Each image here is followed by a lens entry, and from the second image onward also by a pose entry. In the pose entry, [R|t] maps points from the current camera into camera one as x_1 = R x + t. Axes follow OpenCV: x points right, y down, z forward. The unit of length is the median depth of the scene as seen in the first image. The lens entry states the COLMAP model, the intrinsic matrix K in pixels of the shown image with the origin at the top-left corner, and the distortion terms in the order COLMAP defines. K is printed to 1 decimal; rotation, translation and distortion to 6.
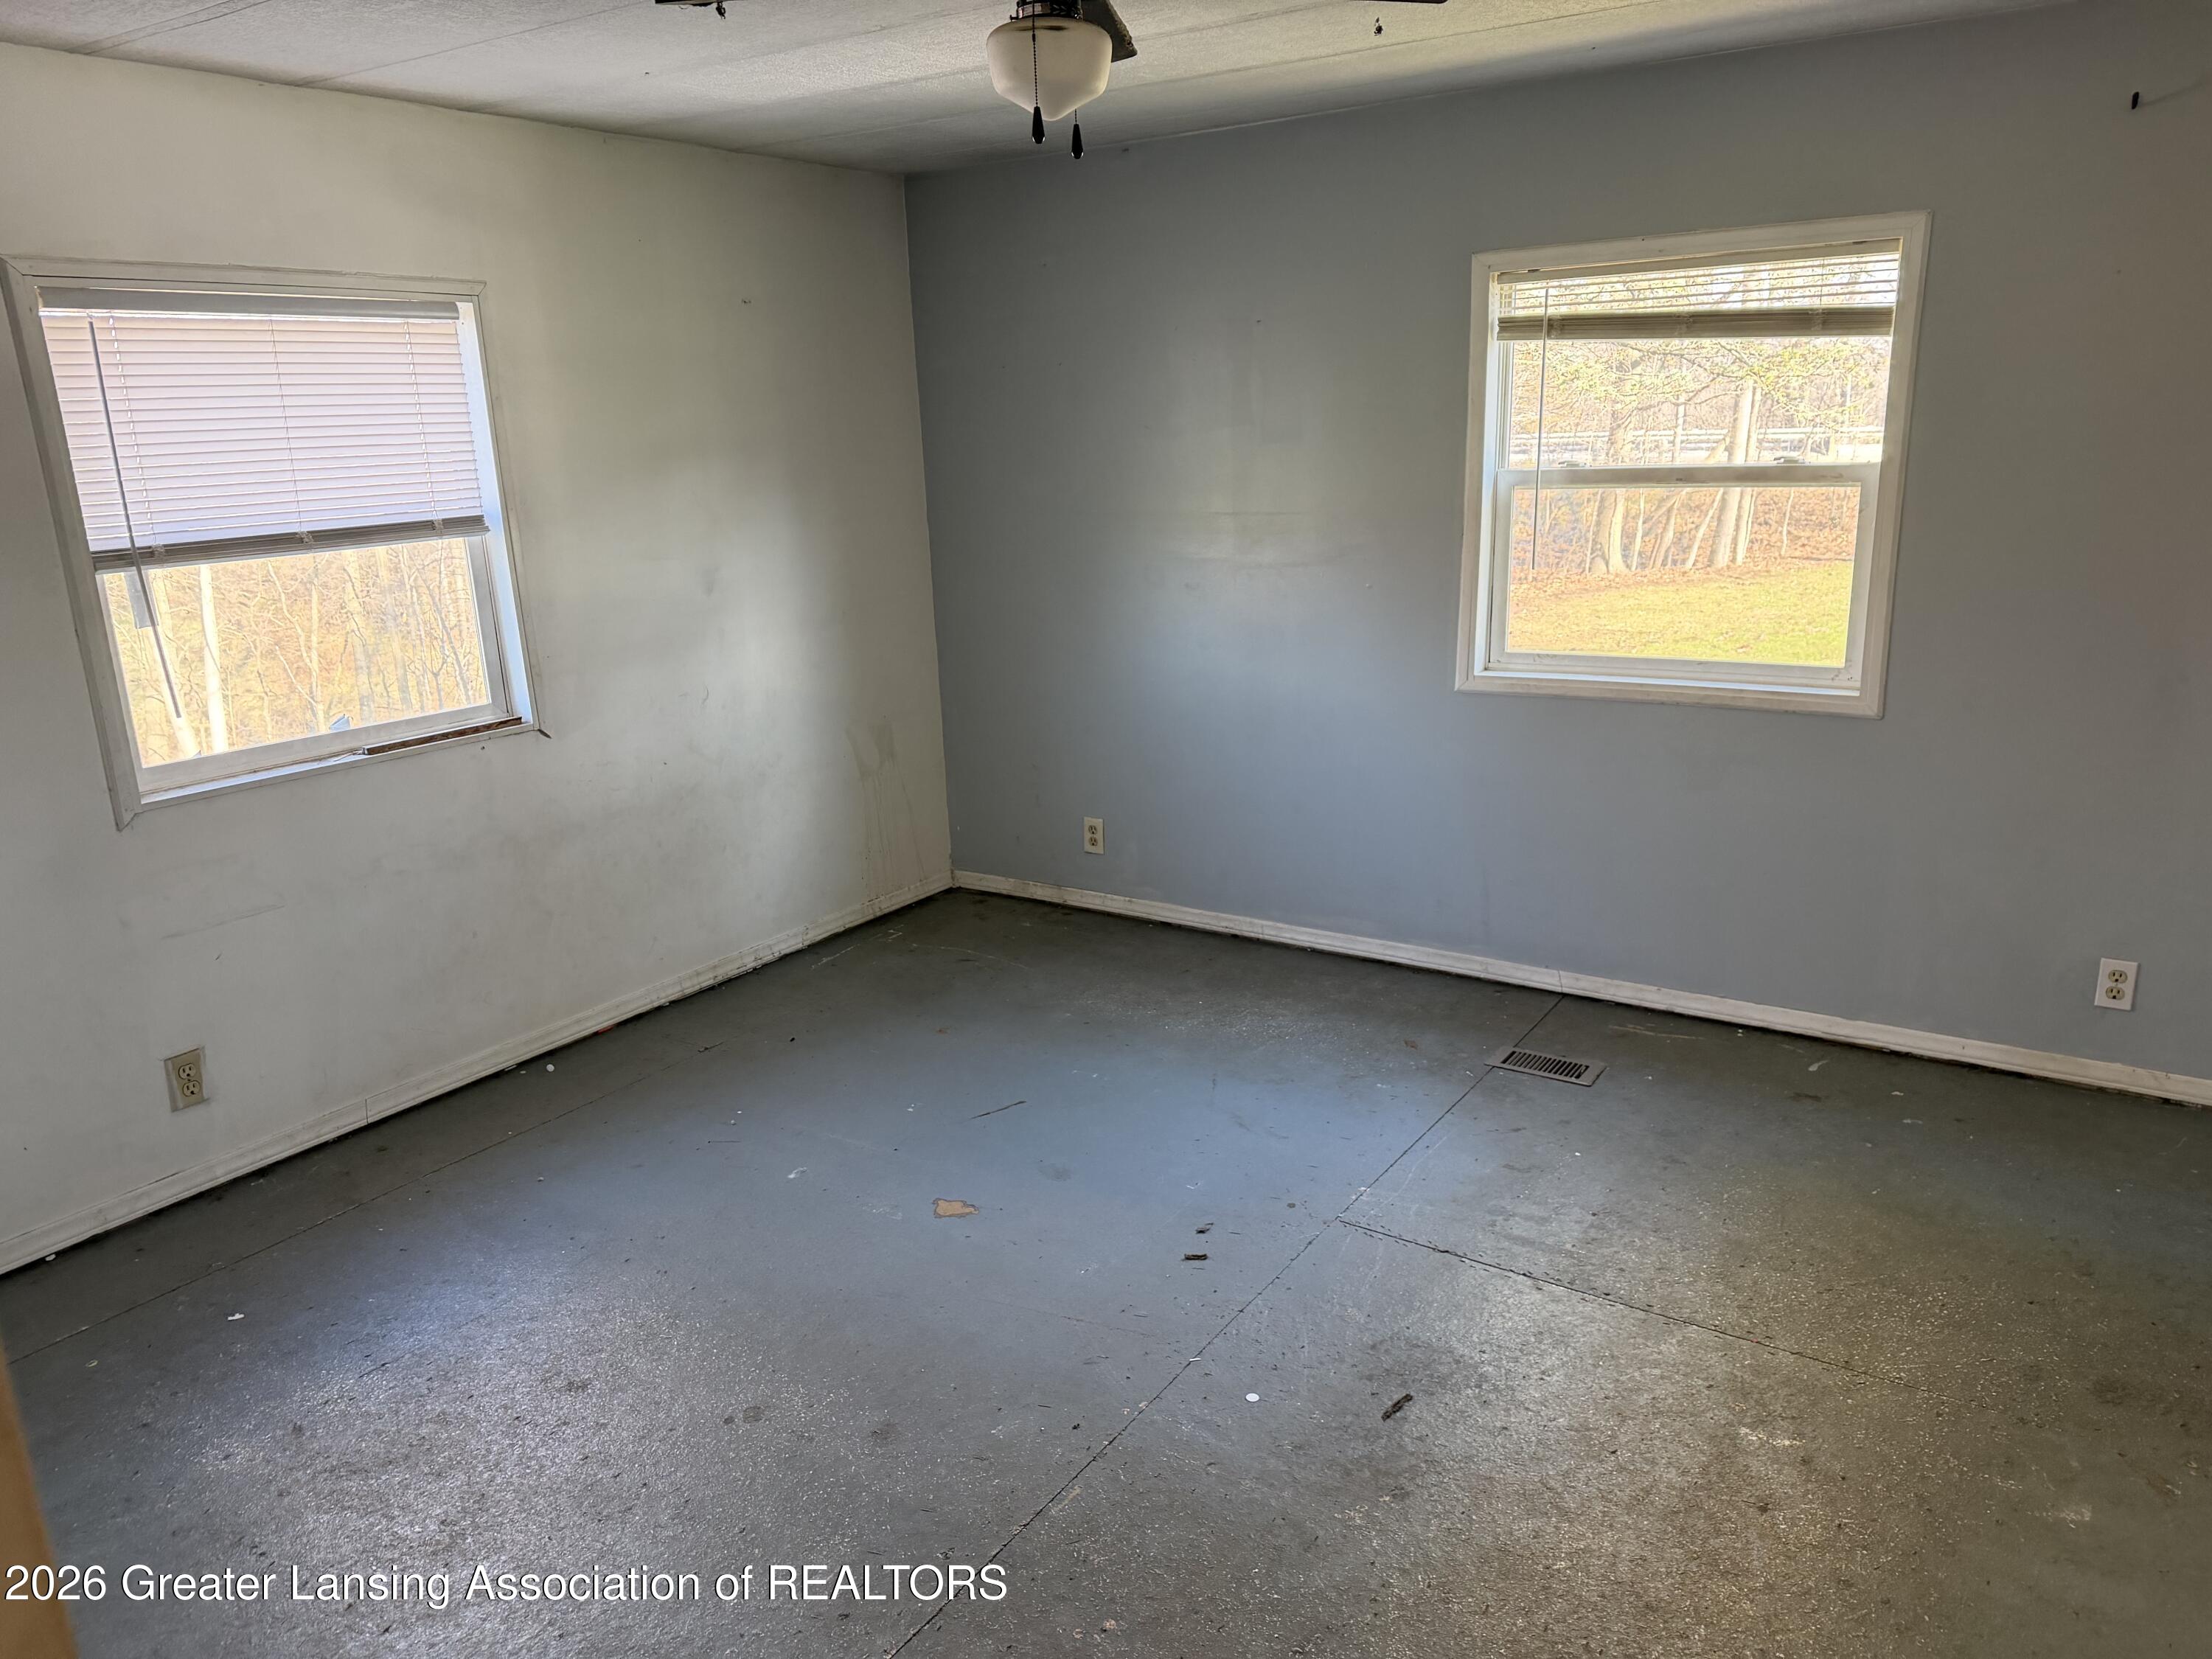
lens RADIAL K [[1566.2, 0, 1106.0], [0, 1566.2, 829.5], [0, 0, 1]] dist [-0.003814, -0.003565]
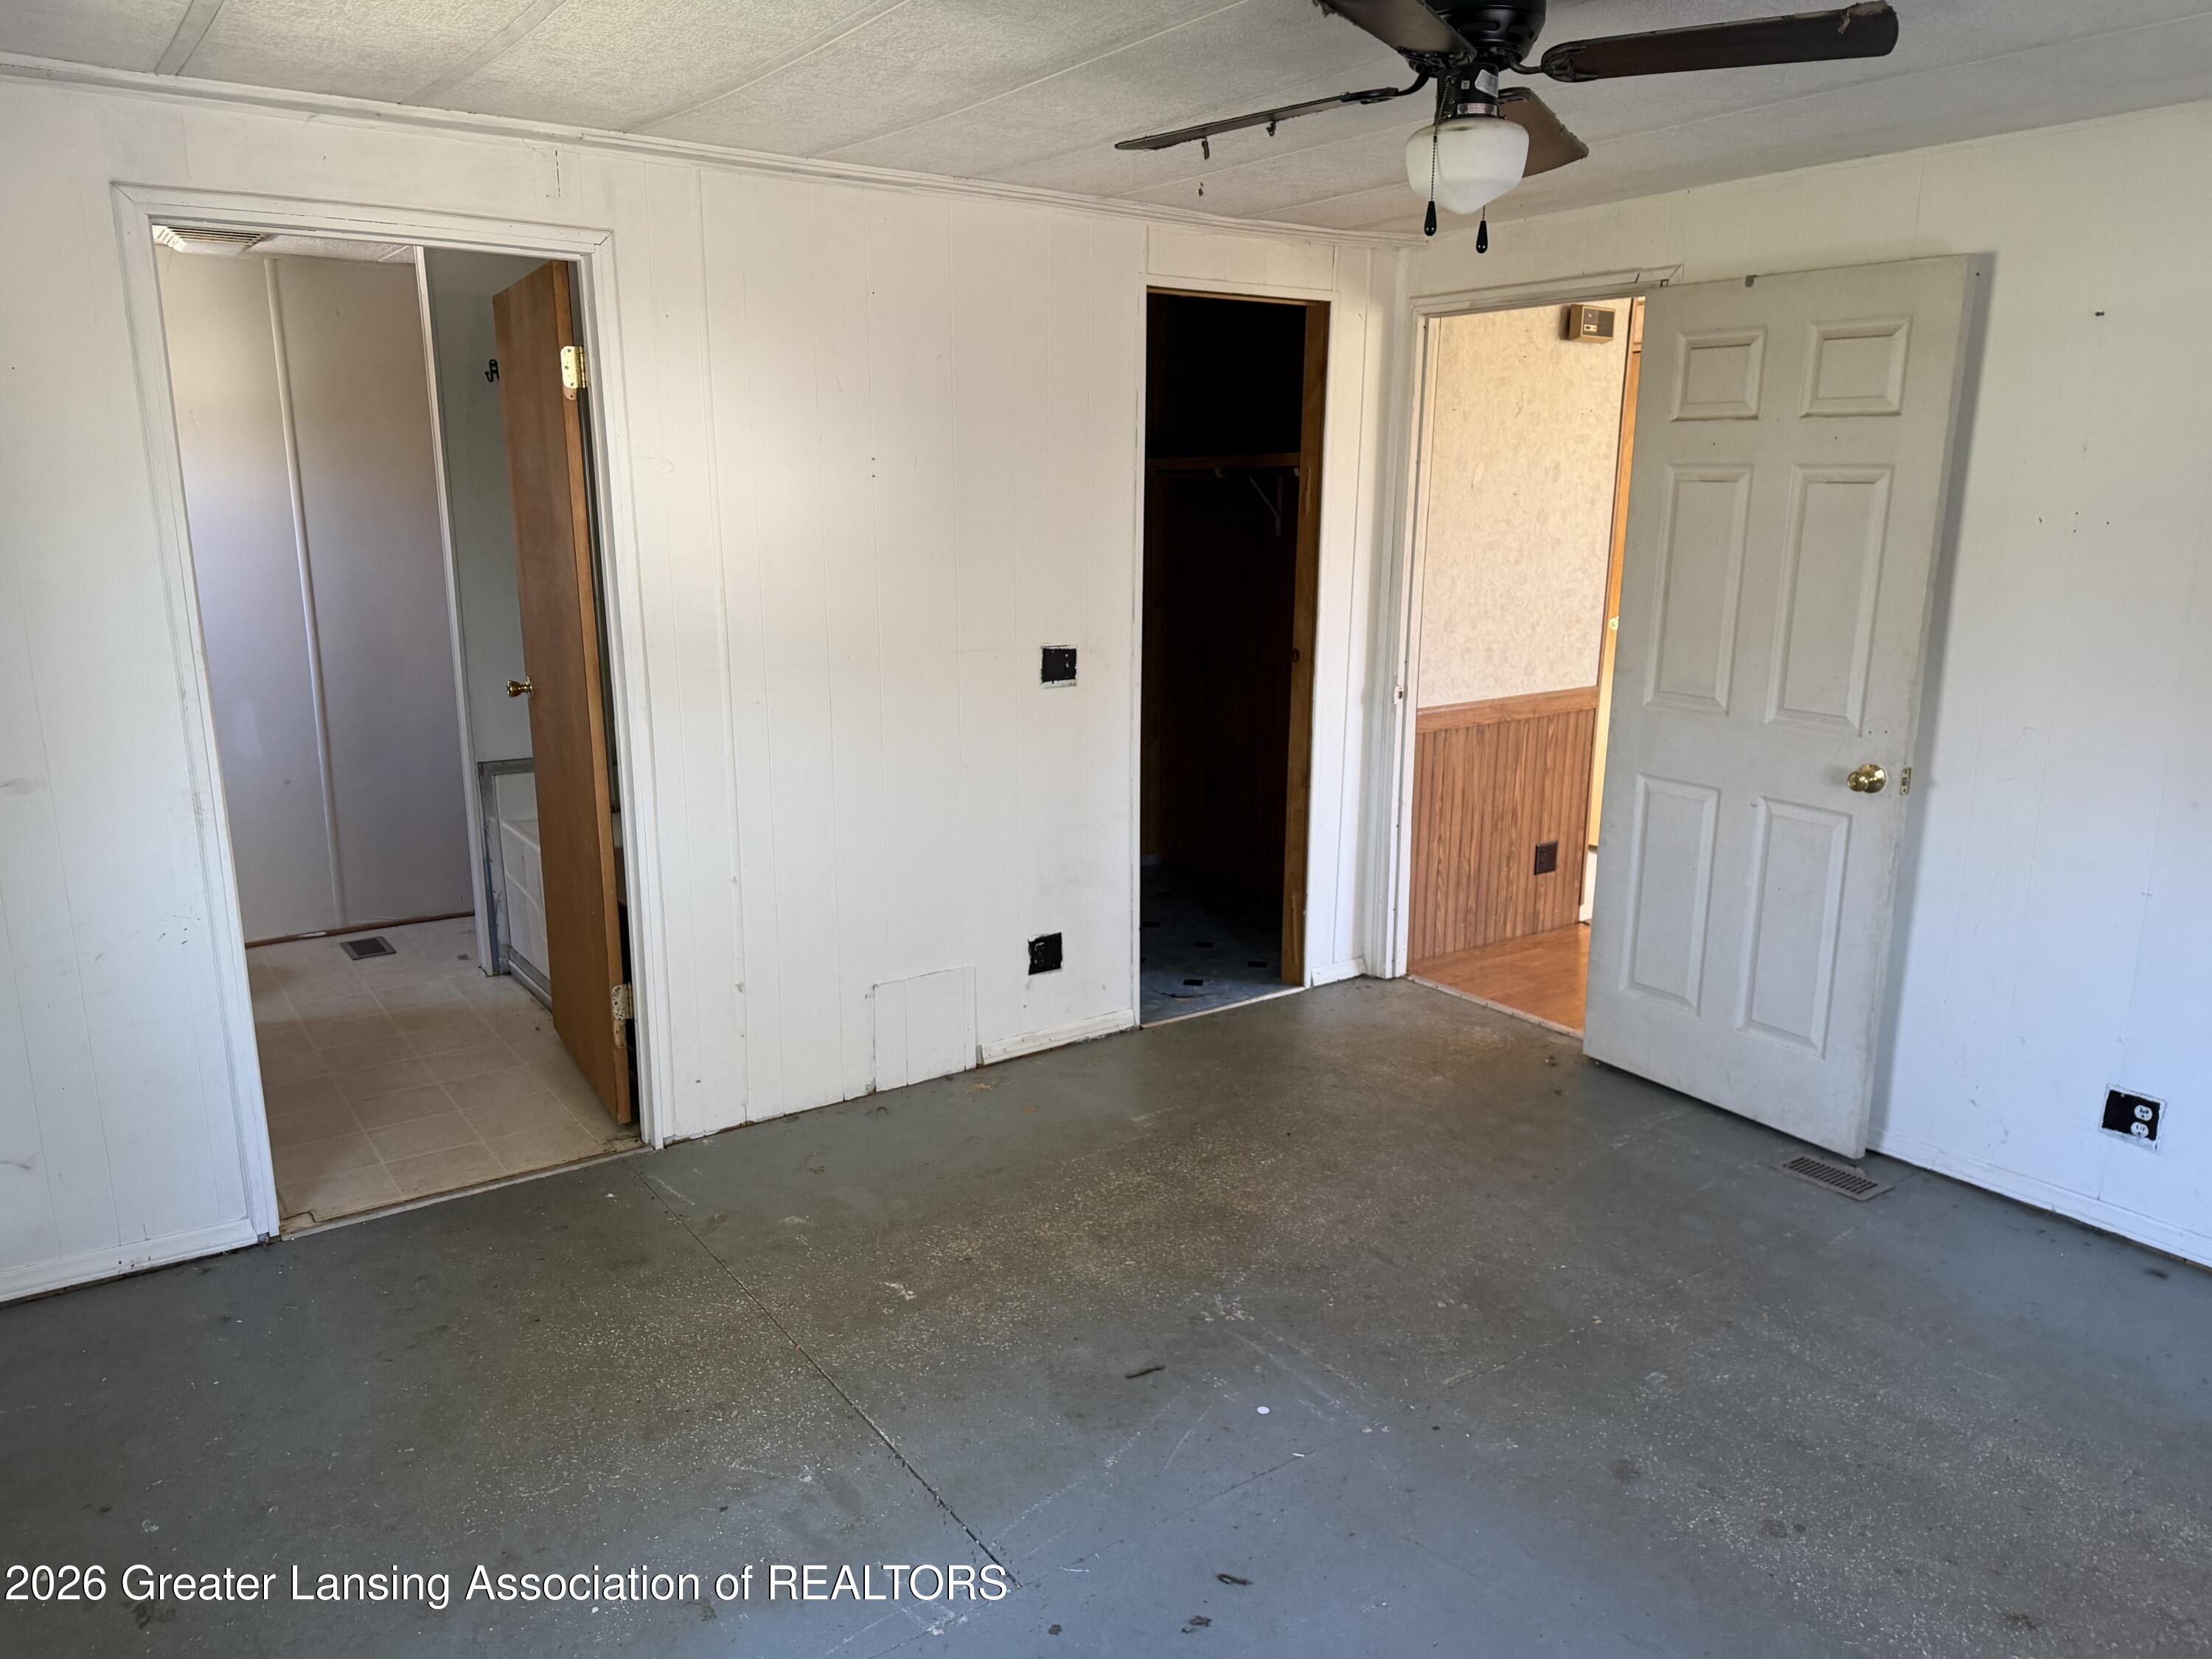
lens RADIAL K [[1566.2, 0, 1106.0], [0, 1566.2, 829.5], [0, 0, 1]] dist [-0.003814, -0.003565]
pose [[-0.938191, -0.042102, 0.343547, -0.155619], [0.119114, 0.892670, 0.434686, -0.468697], [-0.324975, 0.448740, -0.832481, 1.757891]]
